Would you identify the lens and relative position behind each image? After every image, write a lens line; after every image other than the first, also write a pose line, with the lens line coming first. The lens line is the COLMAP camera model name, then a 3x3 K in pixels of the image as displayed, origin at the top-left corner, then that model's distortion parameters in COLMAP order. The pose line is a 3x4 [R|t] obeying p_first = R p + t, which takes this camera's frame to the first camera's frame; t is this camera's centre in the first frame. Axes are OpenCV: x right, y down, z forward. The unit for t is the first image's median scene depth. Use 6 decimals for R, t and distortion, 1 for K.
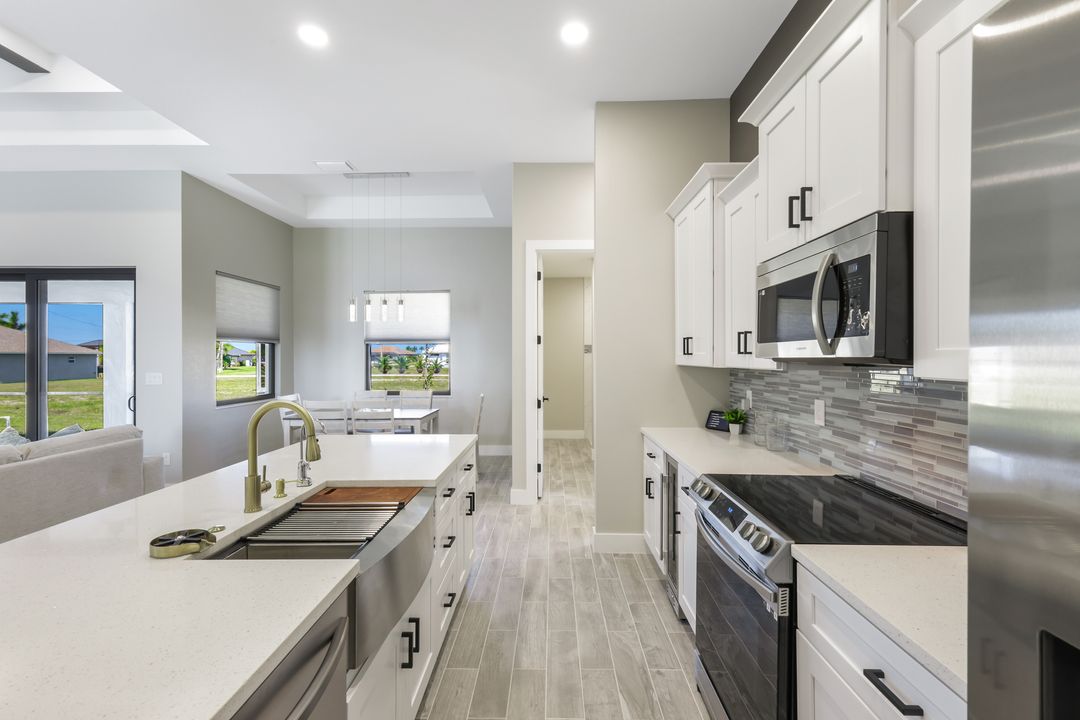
lens RADIAL K [[471.2, 0, 547.5], [0, 471.2, 358.1], [0, 0, 1]] dist [-0.000333, -0.000515]
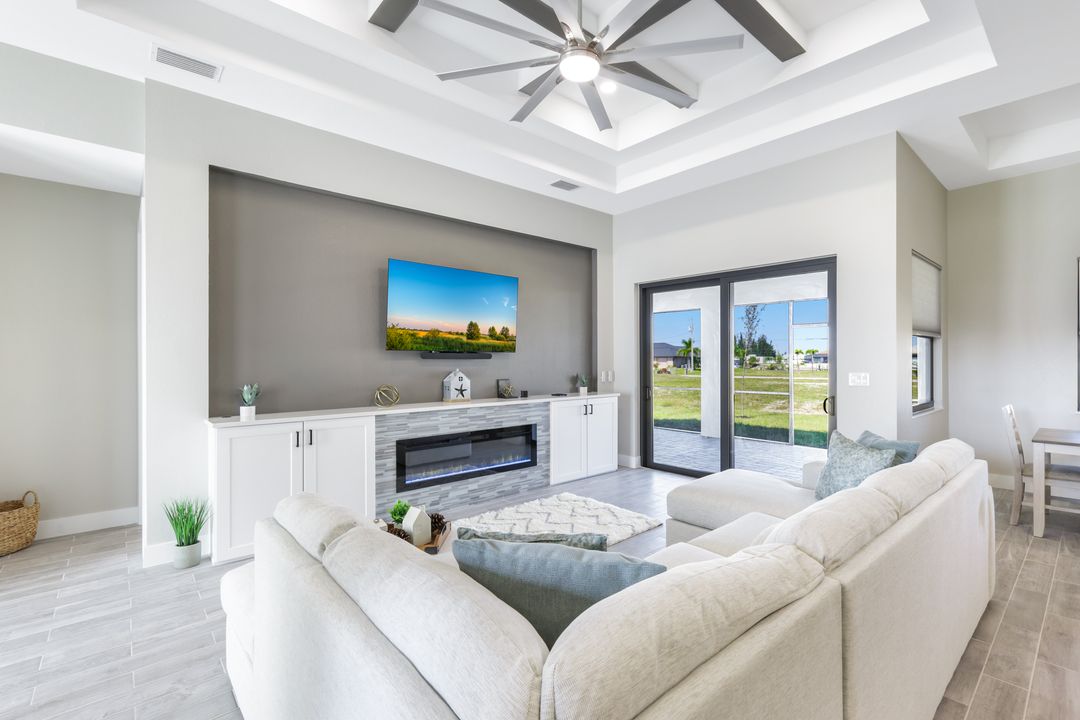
lens RADIAL K [[491.2, 0, 584.4], [0, 491.2, 357.5], [0, 0, 1]] dist [0.001223, 0.000181]
pose [[0.697649, -0.004524, -0.716425, -0.758483], [0.001169, 0.999986, -0.005176, 0.009570], [0.716439, 0.002774, 0.697645, -0.000218]]
